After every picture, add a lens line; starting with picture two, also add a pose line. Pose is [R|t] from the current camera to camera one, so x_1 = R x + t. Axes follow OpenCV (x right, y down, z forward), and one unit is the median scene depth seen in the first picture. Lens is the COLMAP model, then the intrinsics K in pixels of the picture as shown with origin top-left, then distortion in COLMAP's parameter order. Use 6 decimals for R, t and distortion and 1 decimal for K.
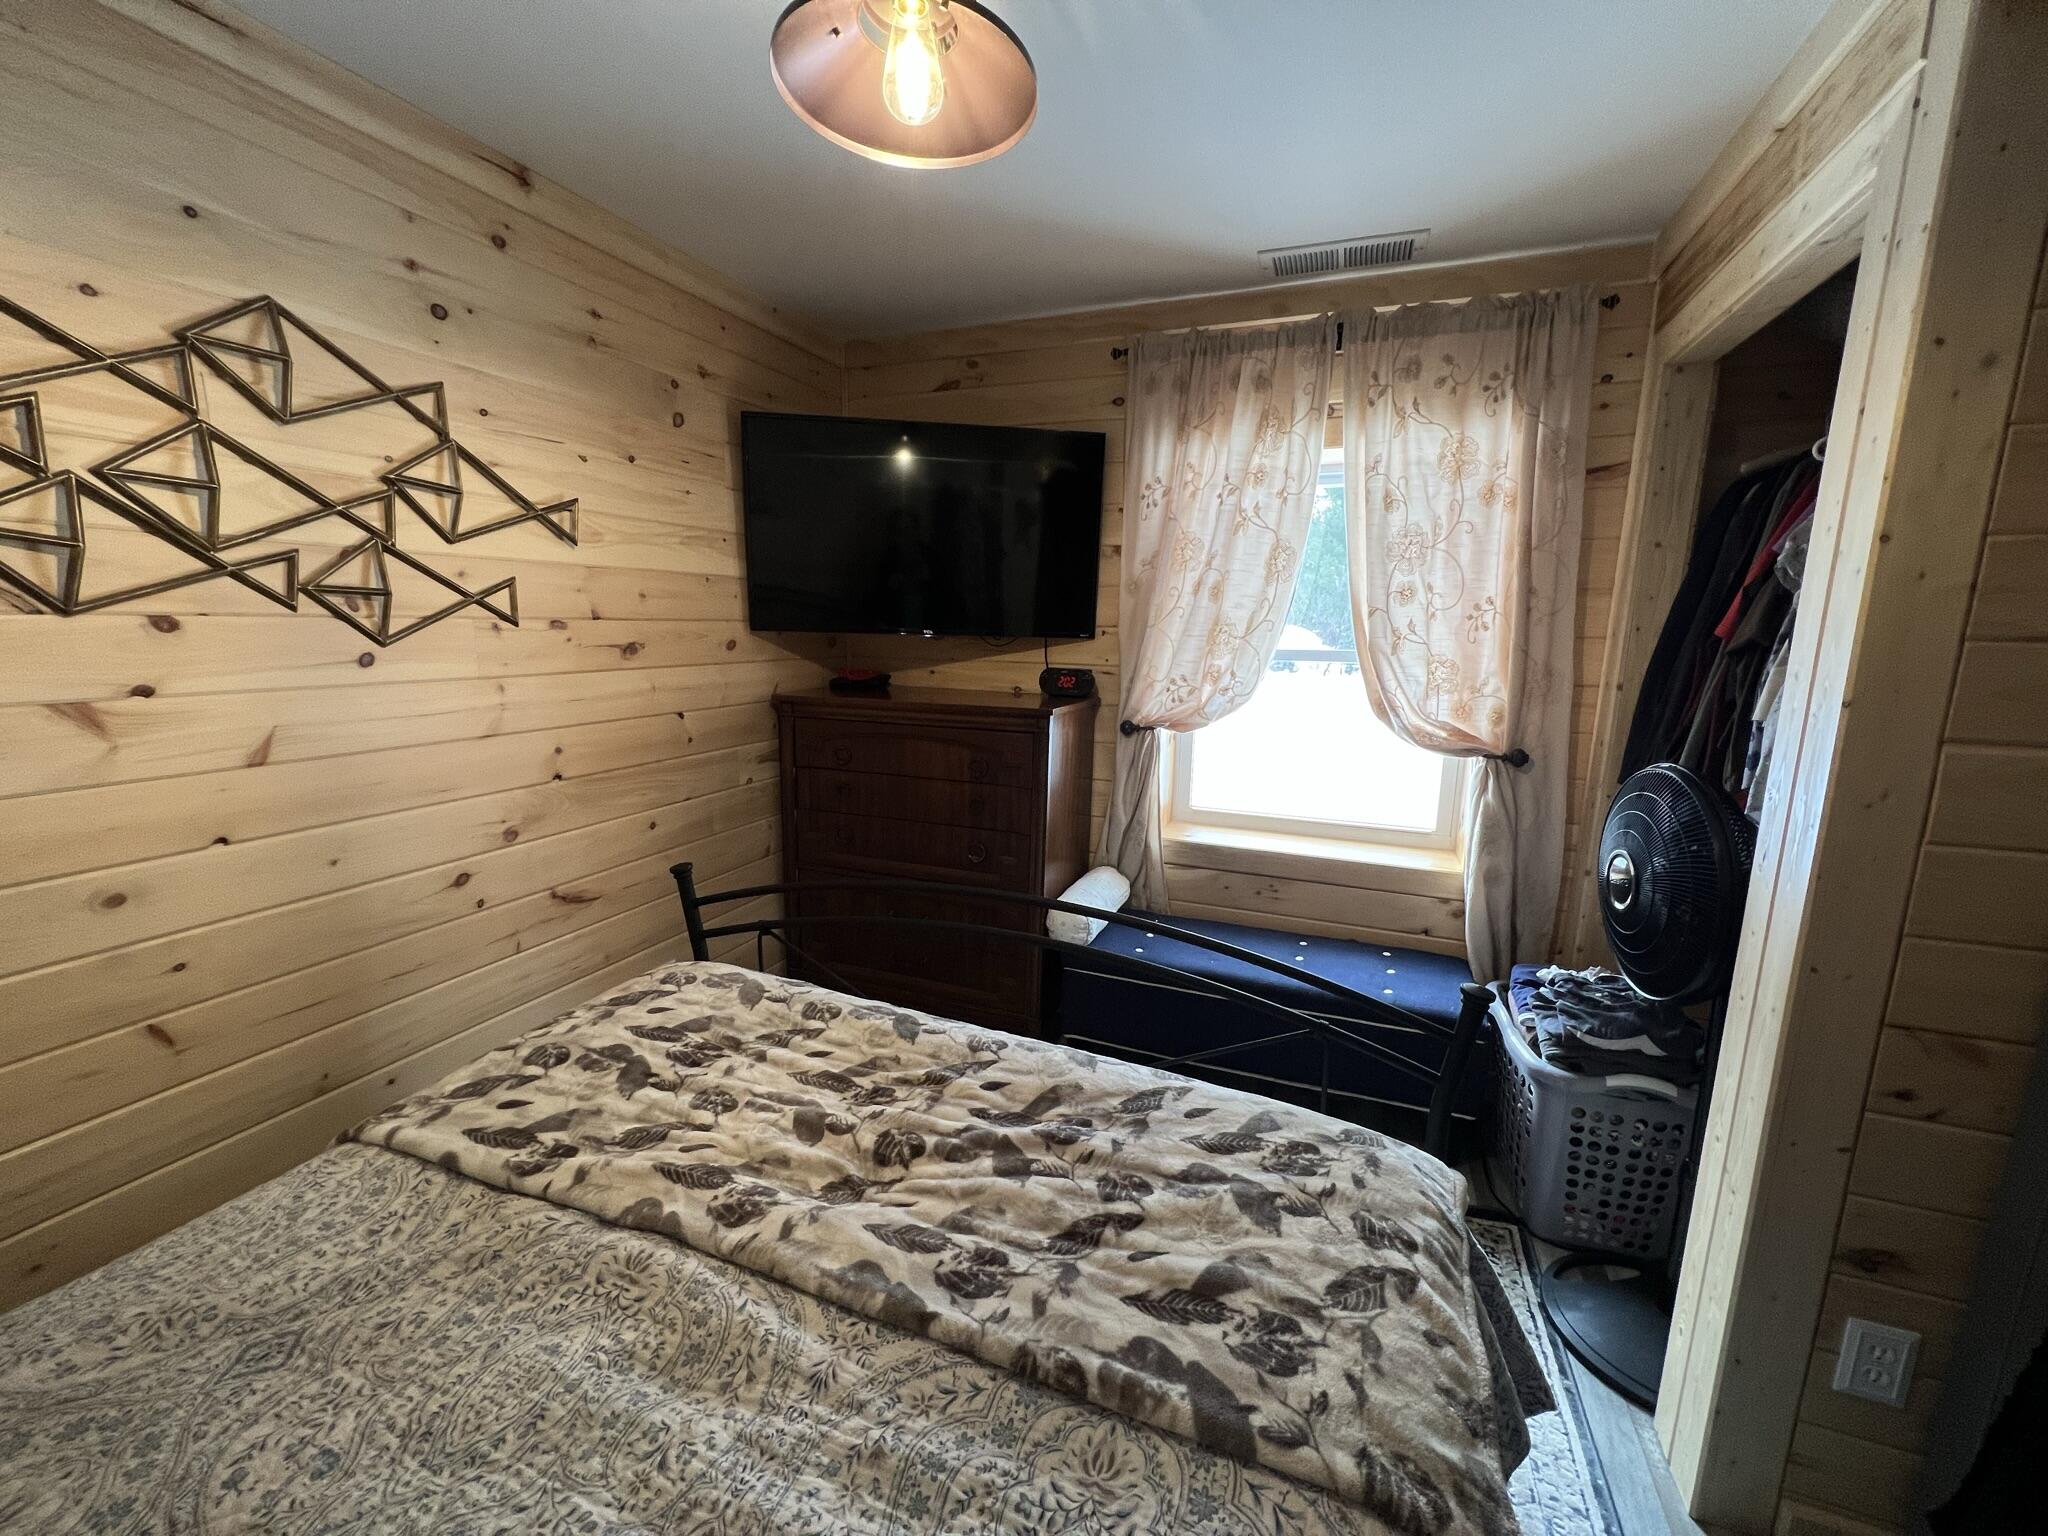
lens RADIAL K [[813.9, 0, 1022.8], [0, 813.9, 770.1], [0, 0, 1]] dist [-0.000856, 0.000202]
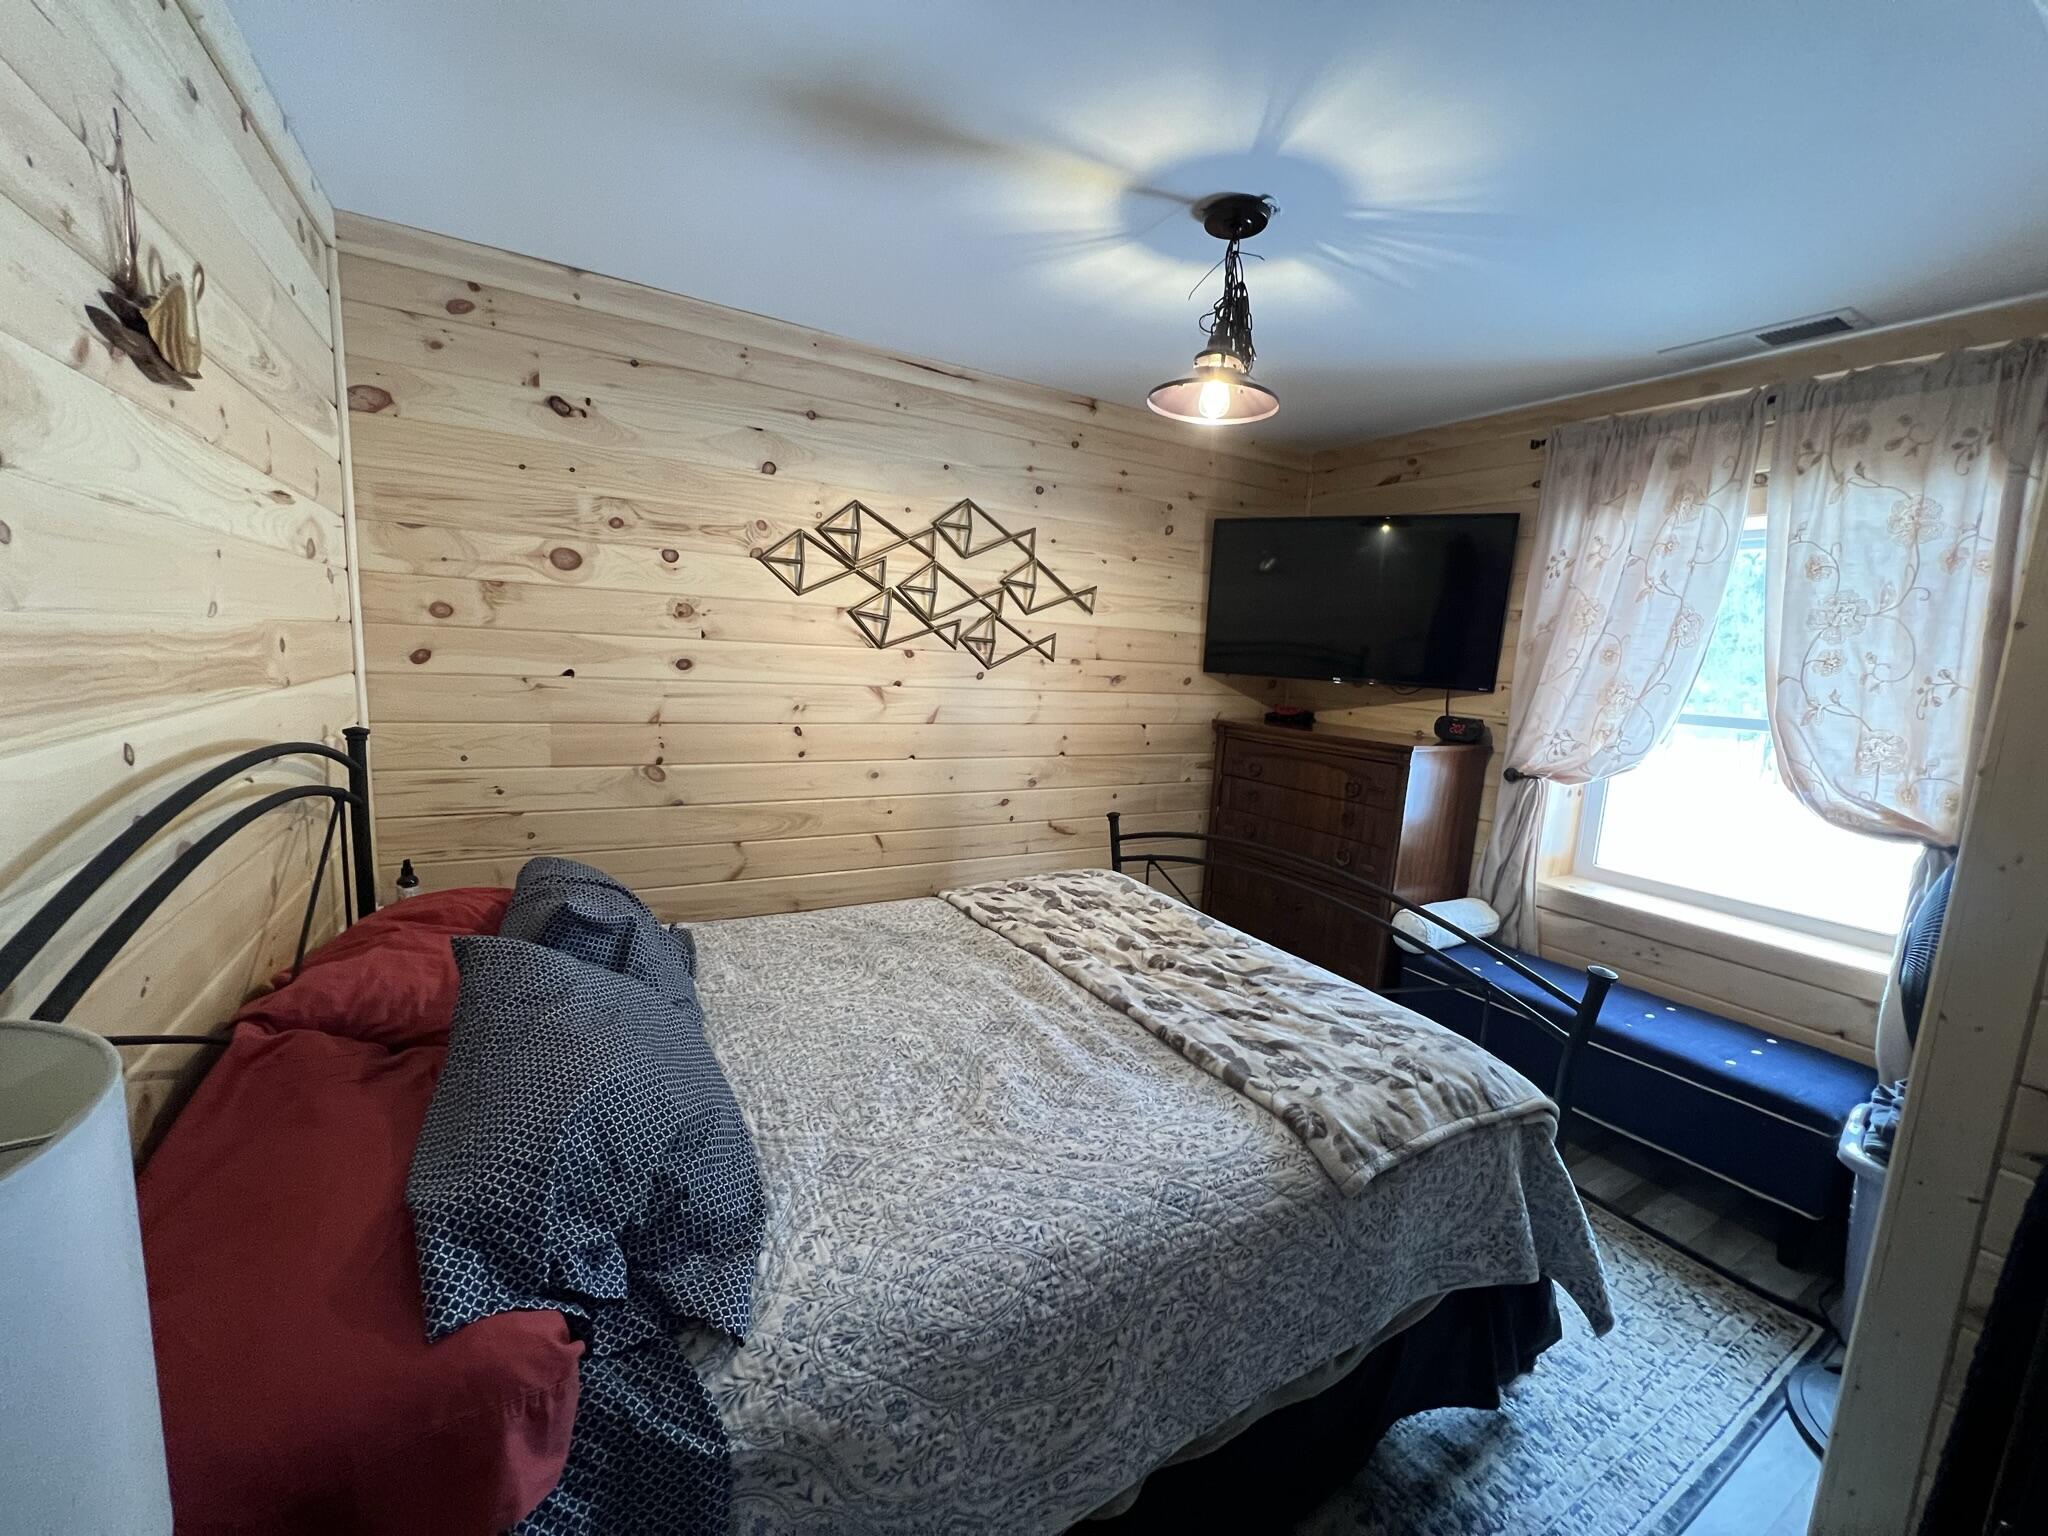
lens RADIAL K [[813.9, 0, 1029.3], [0, 813.9, 769.1], [0, 0, 1]] dist [-0.000856, 0.000202]
pose [[0.796007, 0.114760, -0.594309, 0.357108], [-0.149817, 0.988666, -0.009754, 0.066205], [0.586454, 0.096802, 0.804177, -0.358686]]
